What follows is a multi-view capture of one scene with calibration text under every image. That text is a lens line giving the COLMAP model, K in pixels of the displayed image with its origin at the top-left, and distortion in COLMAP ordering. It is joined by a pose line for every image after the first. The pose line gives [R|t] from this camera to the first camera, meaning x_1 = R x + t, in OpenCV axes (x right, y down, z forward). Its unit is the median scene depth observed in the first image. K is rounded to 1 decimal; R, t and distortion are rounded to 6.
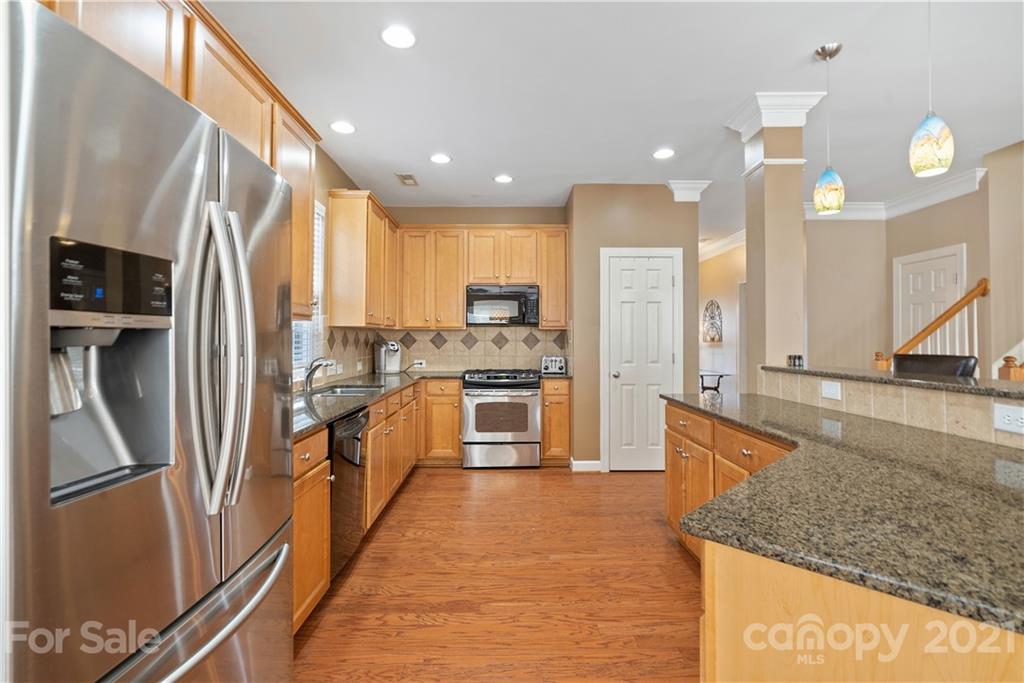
lens RADIAL K [[466.9, 0, 508.5], [0, 466.9, 329.7], [0, 0, 1]] dist [0.020454, 0.000126]
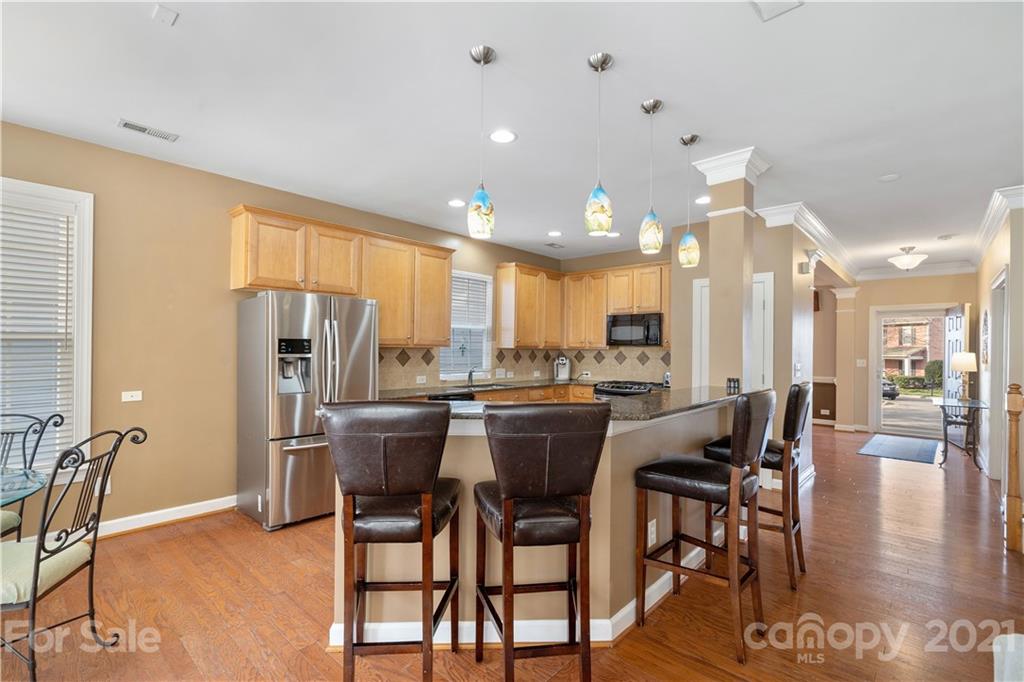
lens RADIAL K [[470.5, 0, 514.8], [0, 470.5, 344.7], [0, 0, 1]] dist [0.018982, -0.000097]
pose [[0.741145, 0.001356, -0.671343, 0.598027], [0.004925, 0.999960, 0.007456, -0.024089], [0.671327, -0.008833, 0.741109, -0.136883]]
